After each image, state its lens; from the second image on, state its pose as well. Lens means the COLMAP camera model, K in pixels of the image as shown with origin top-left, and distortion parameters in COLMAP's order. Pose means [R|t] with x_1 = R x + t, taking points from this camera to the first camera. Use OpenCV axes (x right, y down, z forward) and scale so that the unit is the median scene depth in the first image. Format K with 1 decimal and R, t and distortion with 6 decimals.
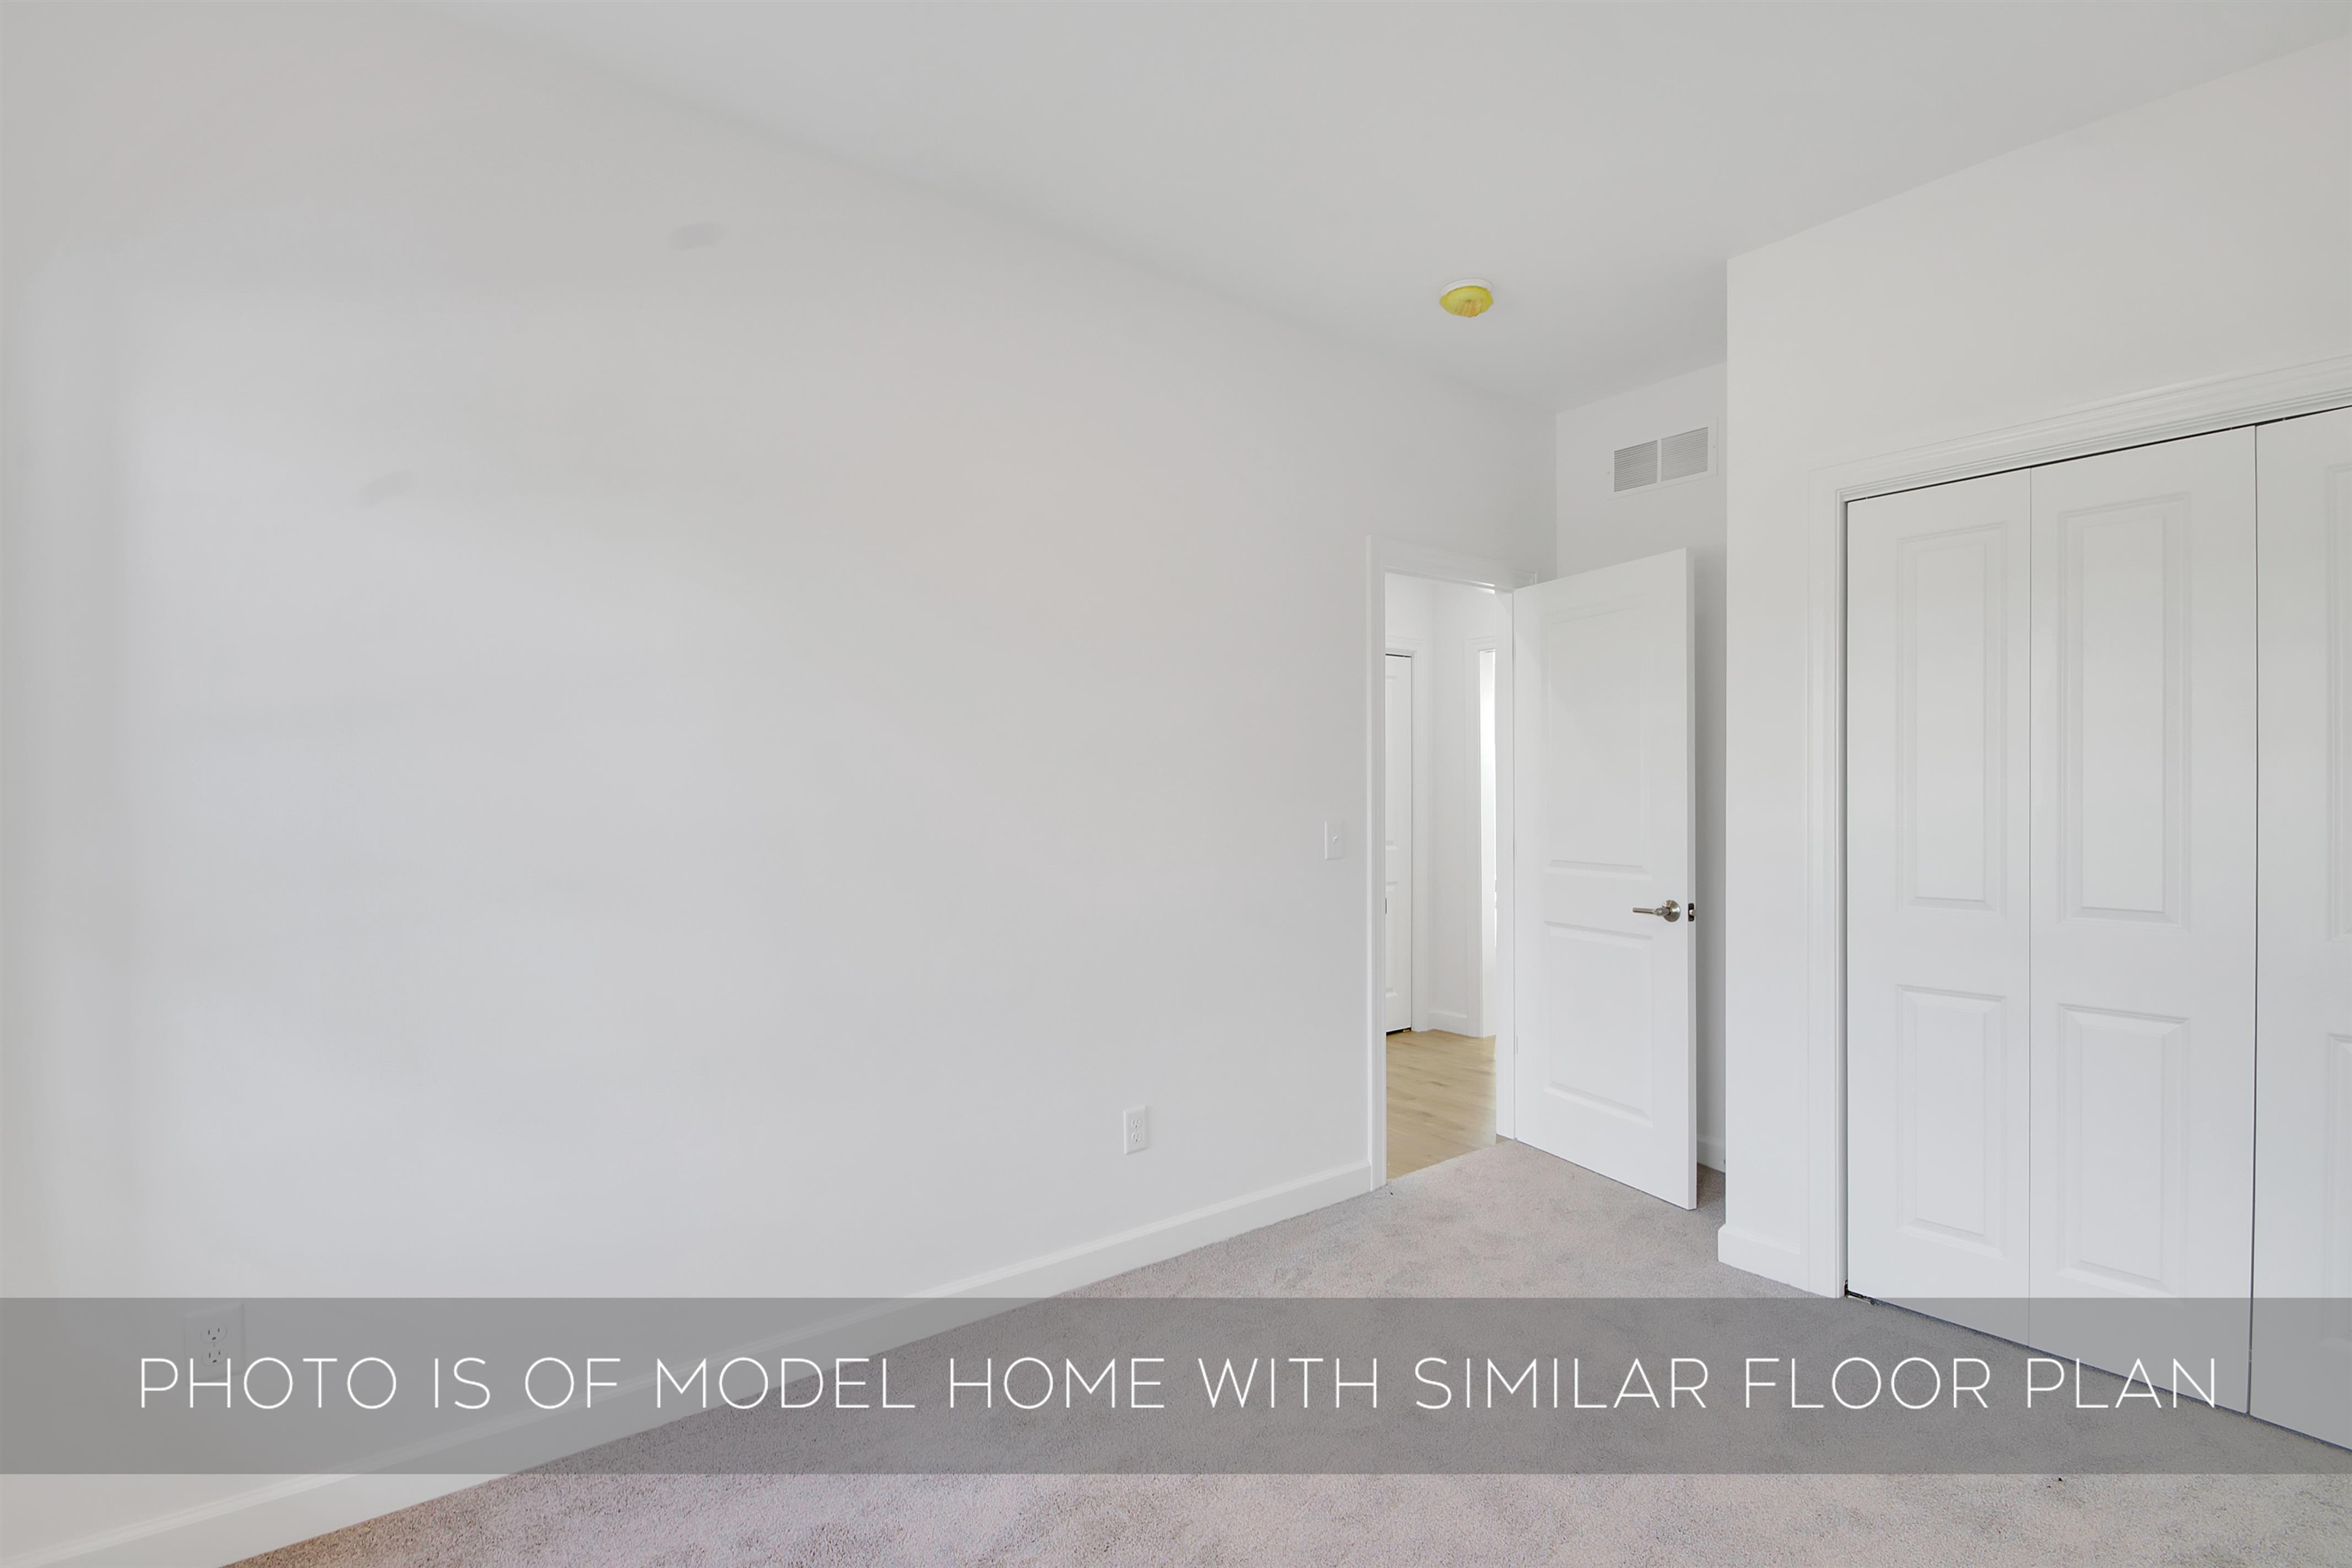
lens RADIAL K [[1131.7, 0, 1175.8], [0, 1131.7, 775.2], [0, 0, 1]] dist [0.001255, 0.000396]
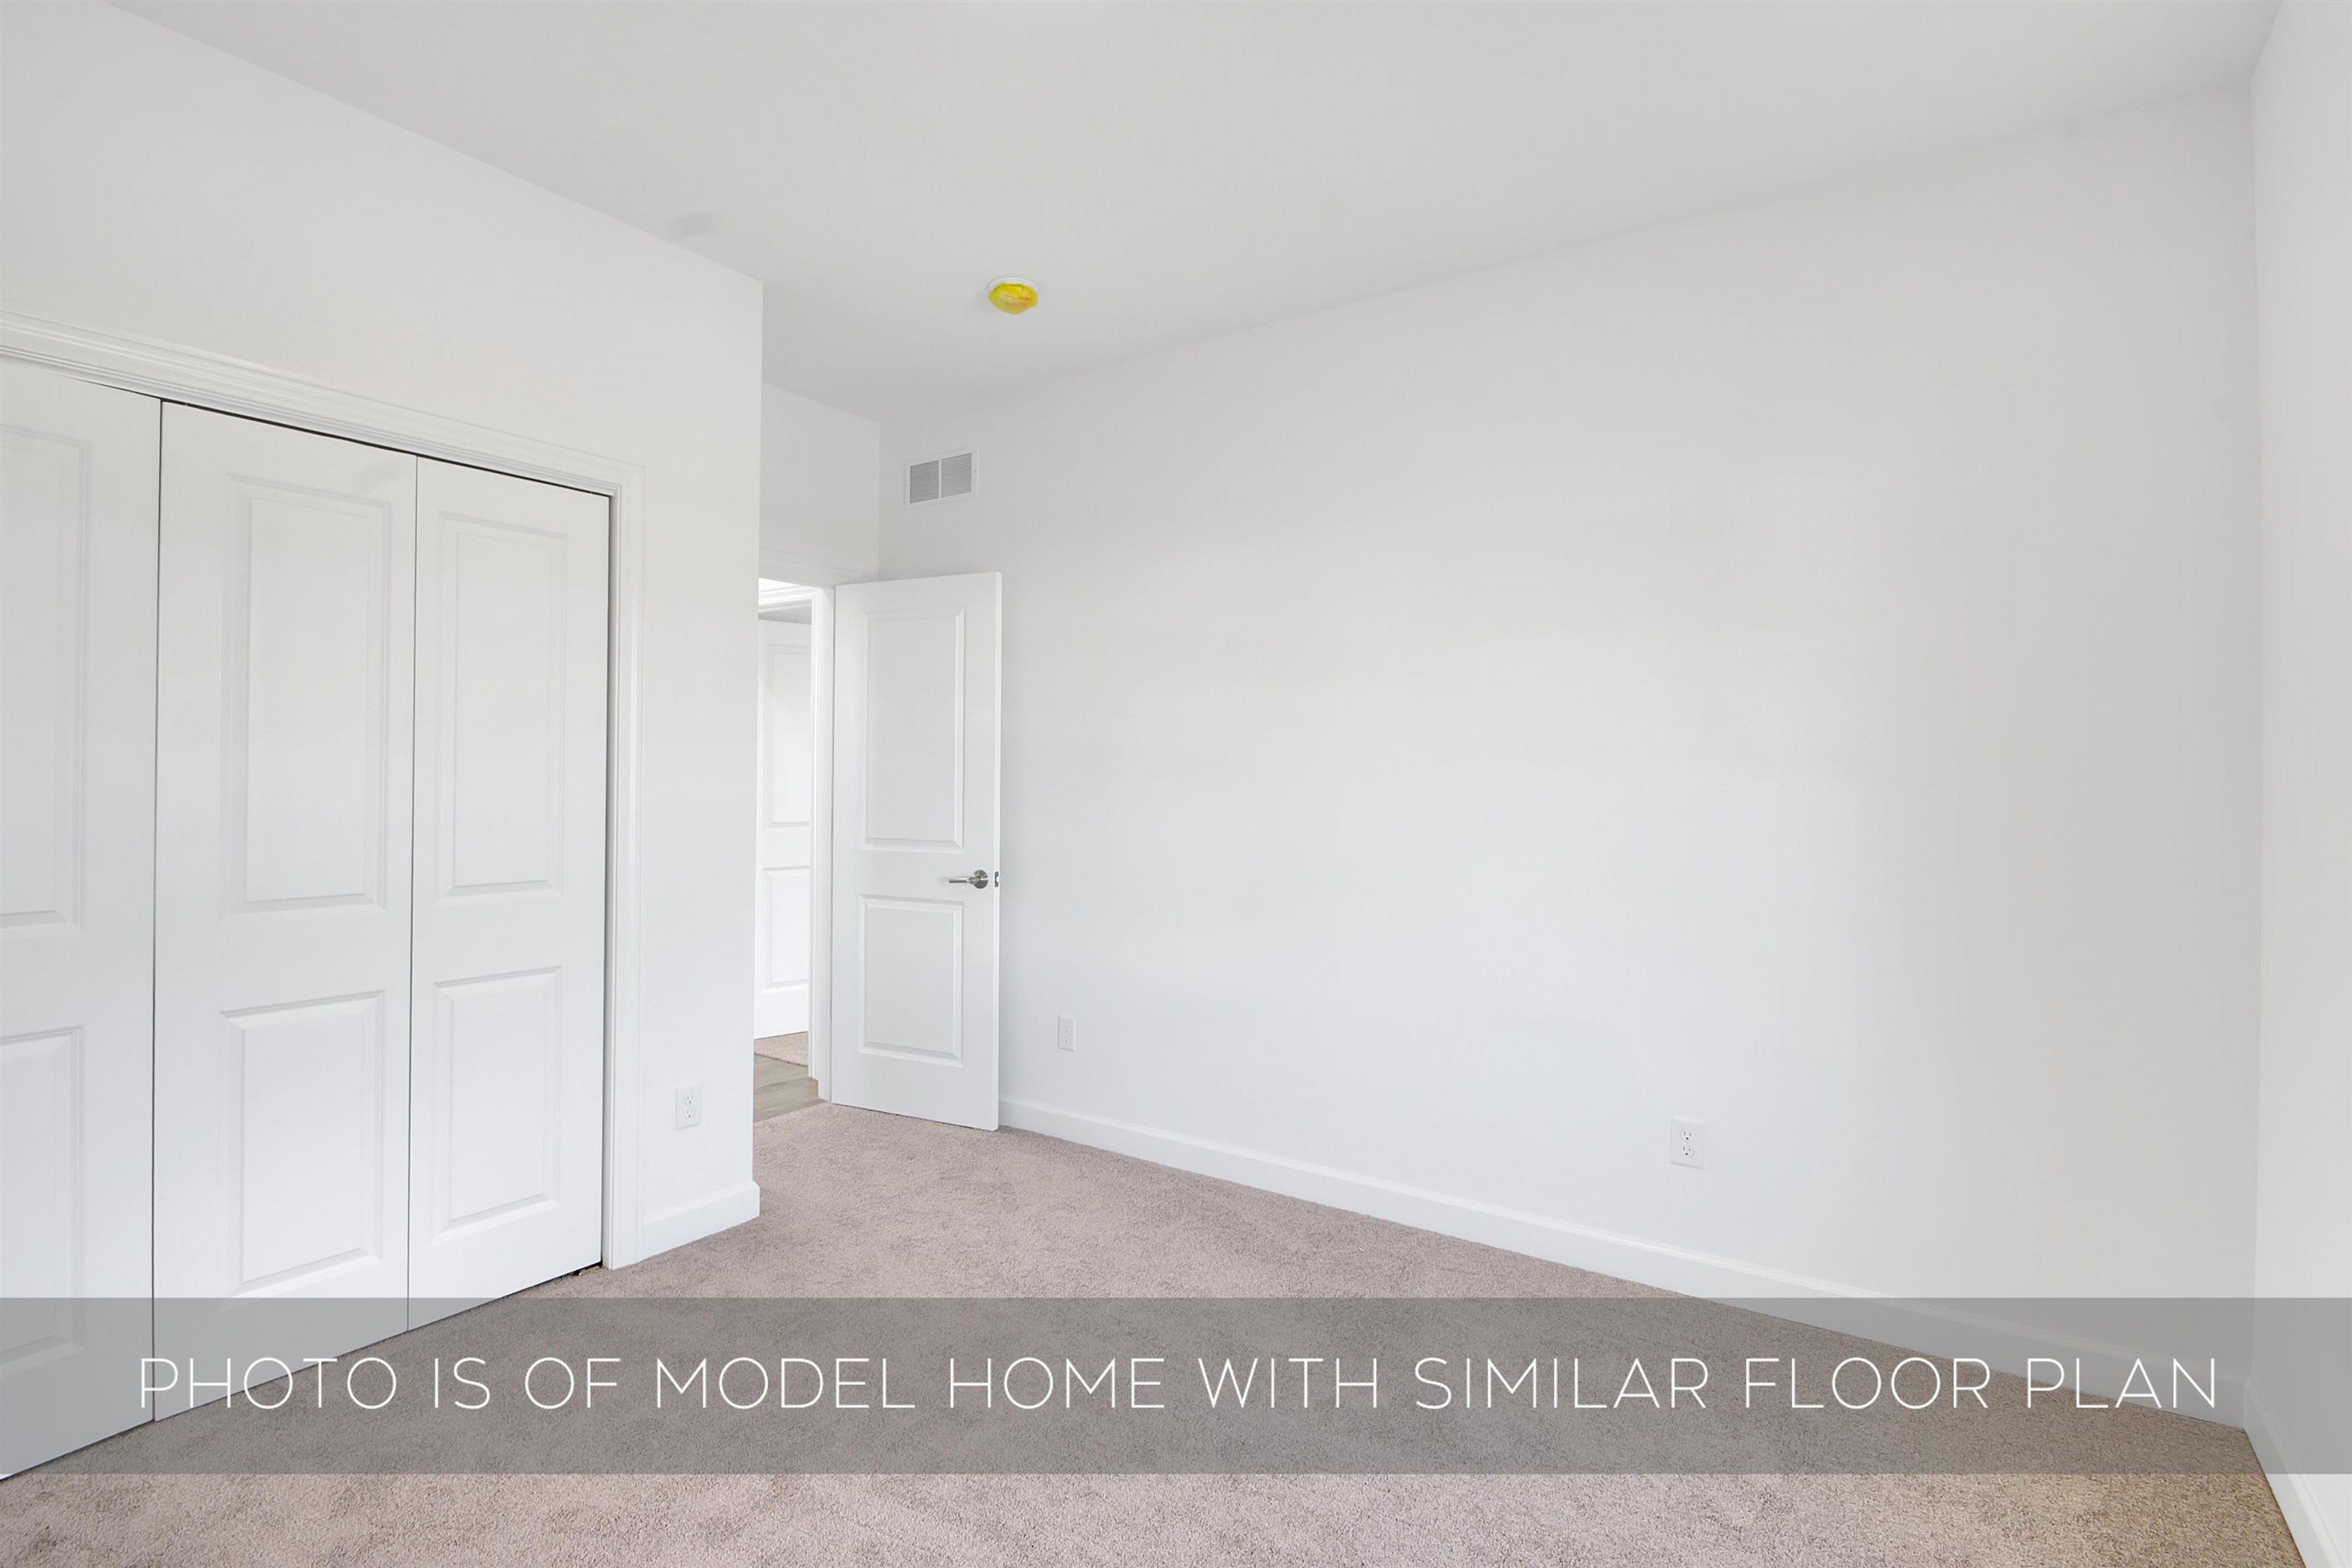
lens RADIAL K [[1120.5, 0, 1158.5], [0, 1120.5, 773.8], [0, 0, 1]] dist [0.000236, 0.000277]
pose [[0.999909, -0.005778, -0.012157, 0.398455], [0.005711, 0.999968, -0.005601, 0.009324], [0.012189, 0.005531, 0.999910, 0.017366]]
